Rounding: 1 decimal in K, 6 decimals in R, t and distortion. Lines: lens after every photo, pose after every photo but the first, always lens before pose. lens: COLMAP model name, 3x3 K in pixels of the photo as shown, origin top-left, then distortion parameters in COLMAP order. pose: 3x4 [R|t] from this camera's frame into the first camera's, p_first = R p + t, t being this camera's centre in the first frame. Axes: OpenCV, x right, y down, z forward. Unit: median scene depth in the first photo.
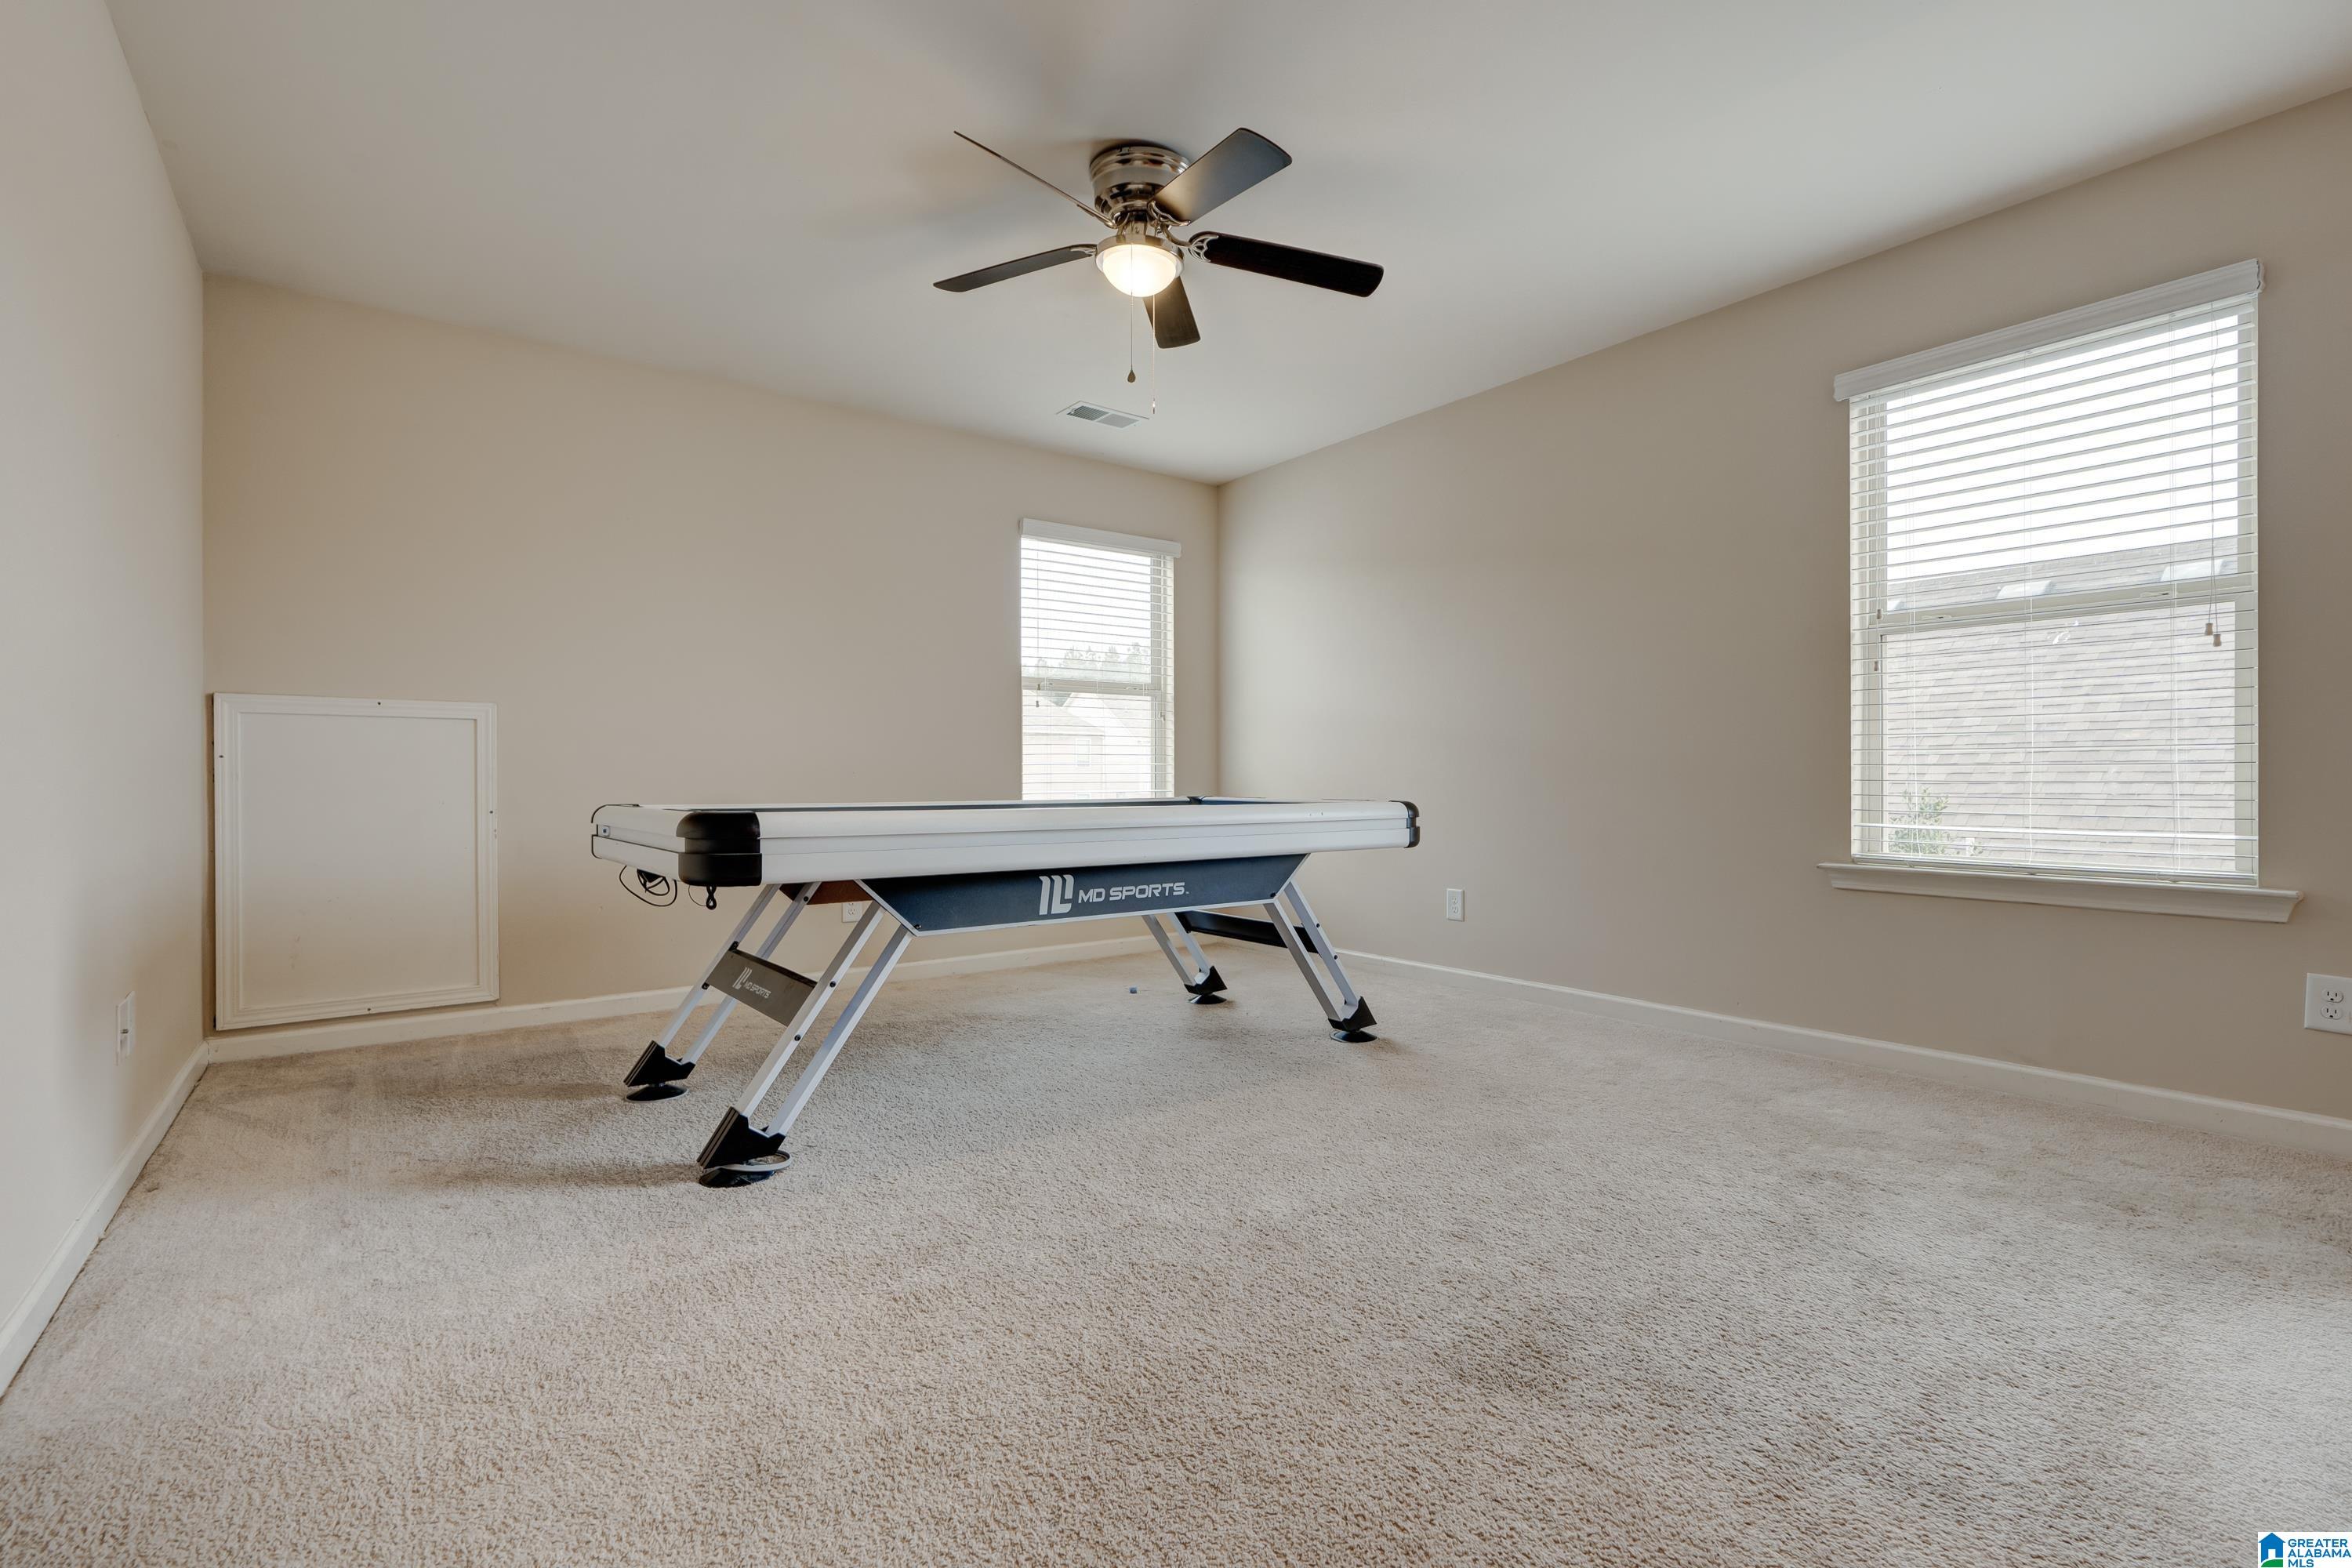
lens RADIAL K [[1066.9, 0, 1176.0], [0, 1066.9, 784.0], [0, 0, 1]] dist [-0.013756, 0.000418]
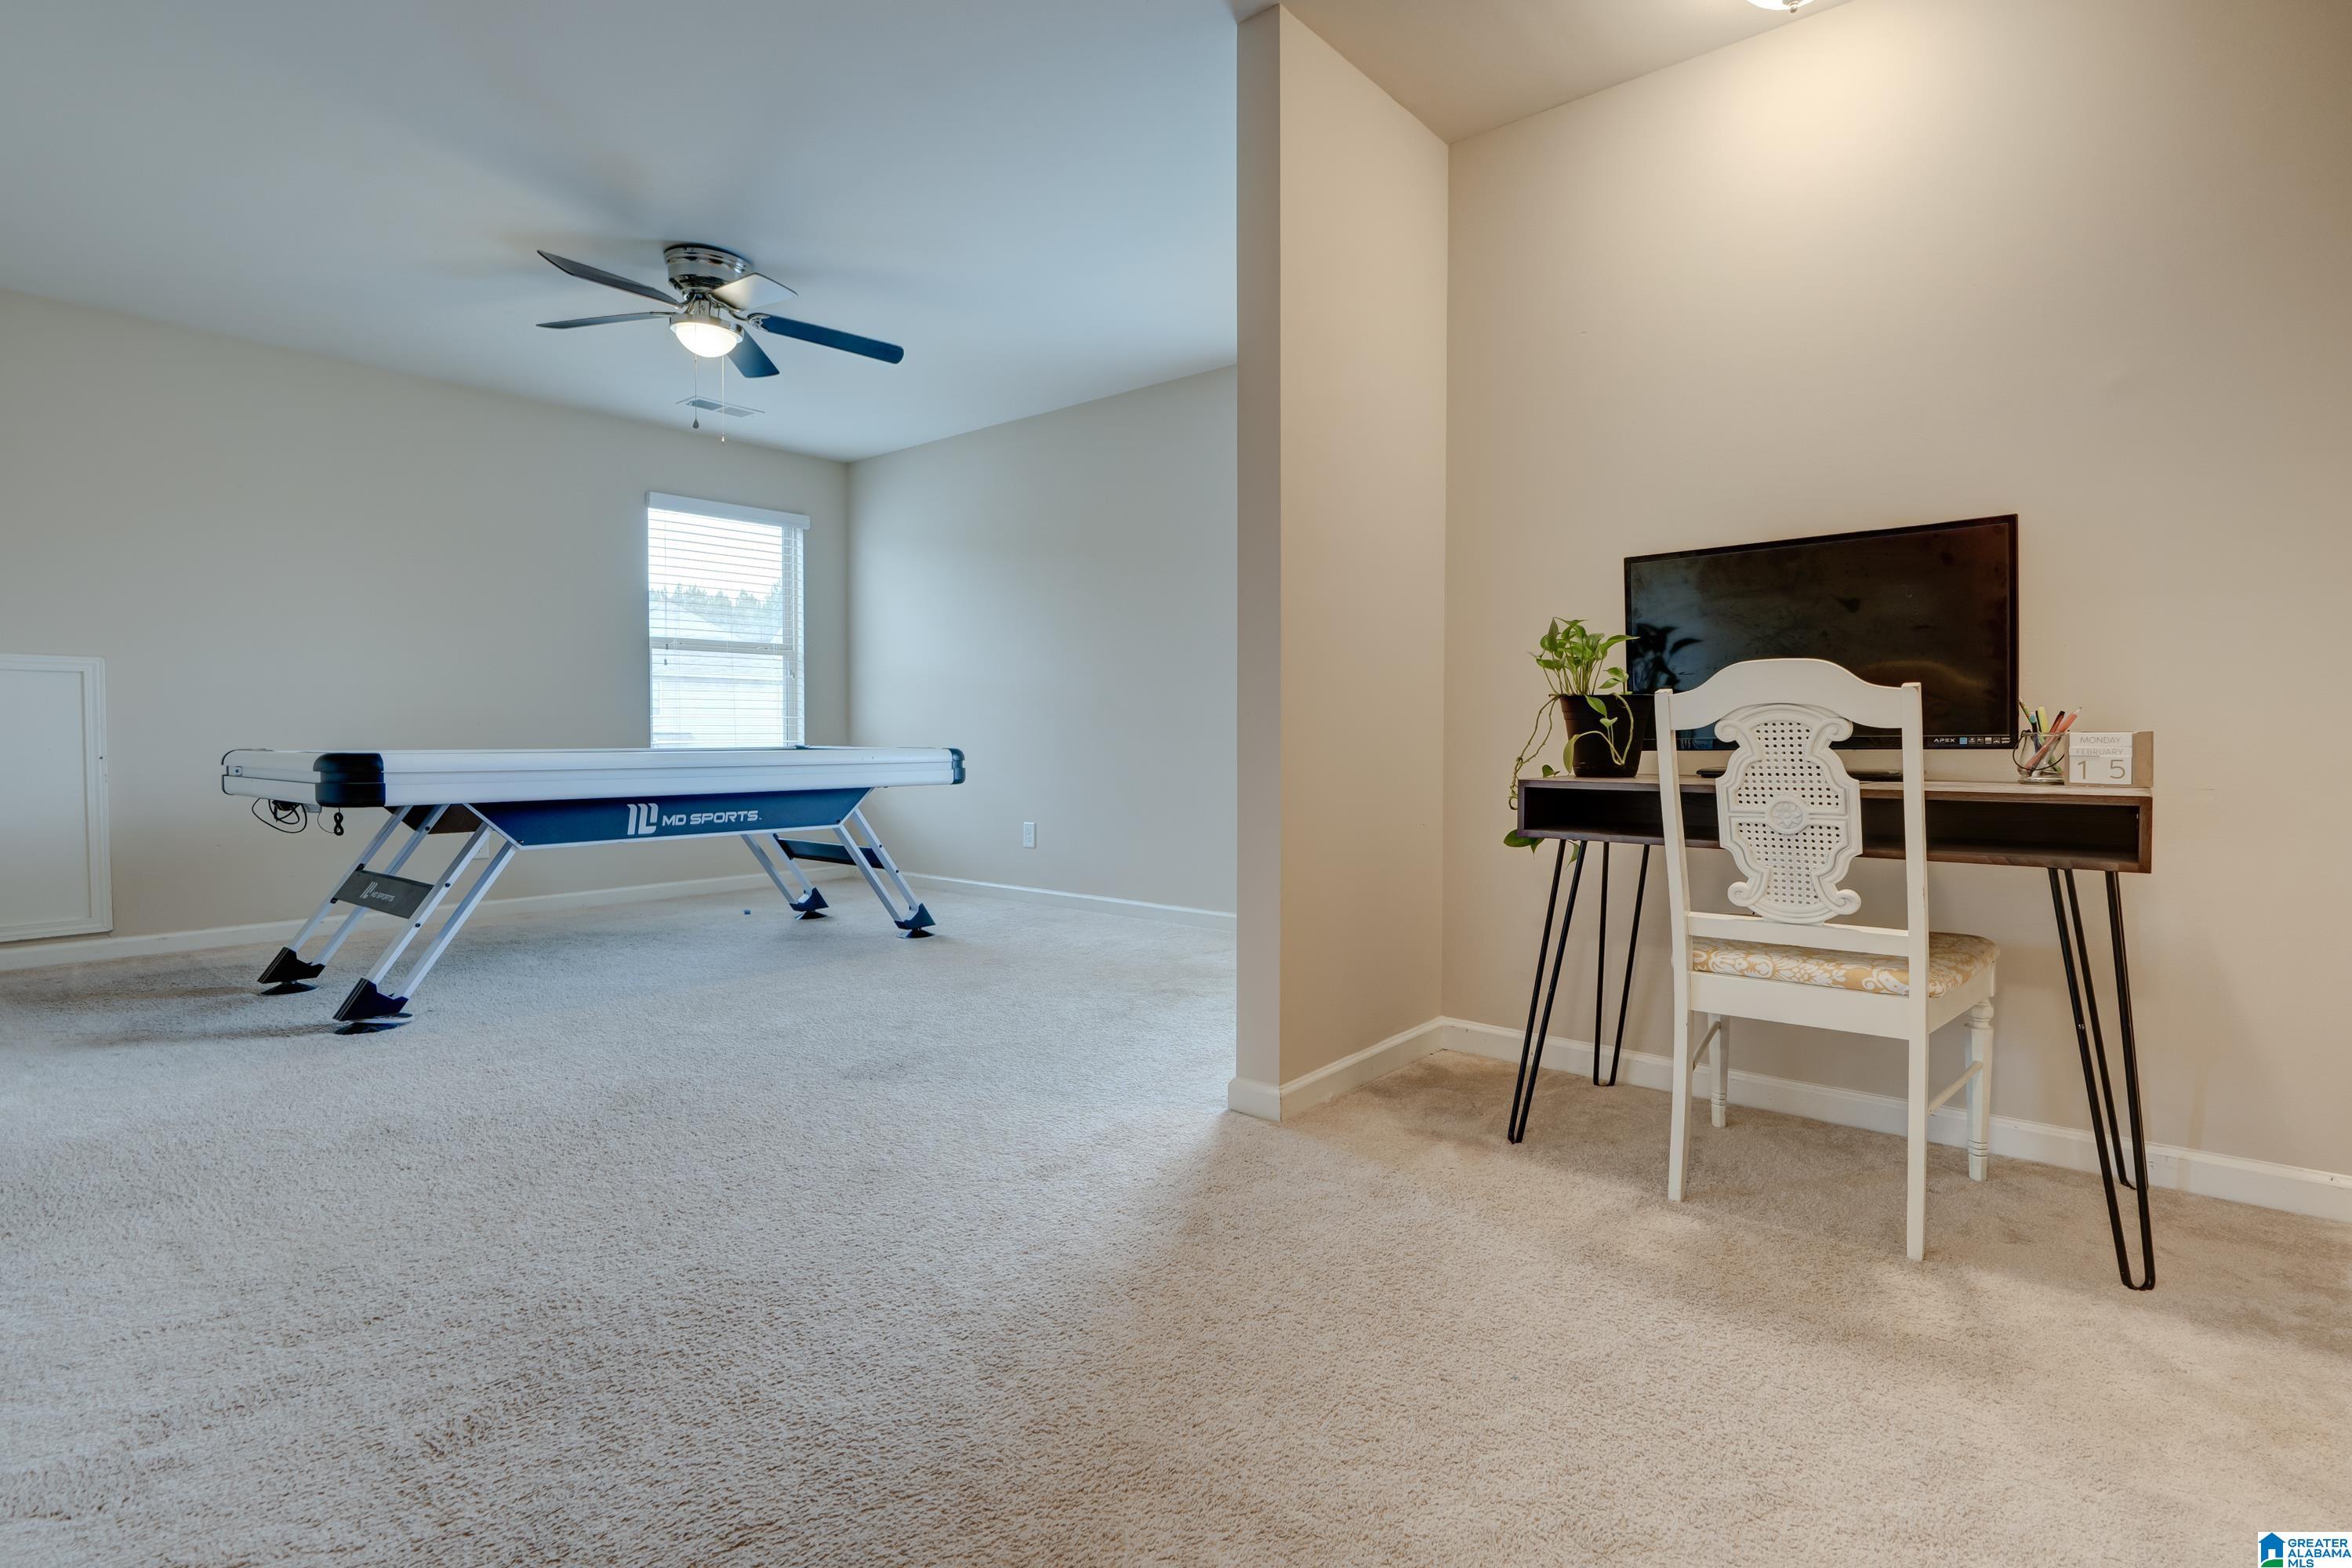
lens RADIAL K [[1138.7, 0, 1183.8], [0, 1138.7, 767.5], [0, 0, 1]] dist [-0.025900, 0.009891]
pose [[0.969848, -0.002600, 0.243695, 0.166693], [-0.003990, 0.999640, 0.026546, 0.001844], [-0.243677, -0.026718, 0.969488, -0.429775]]
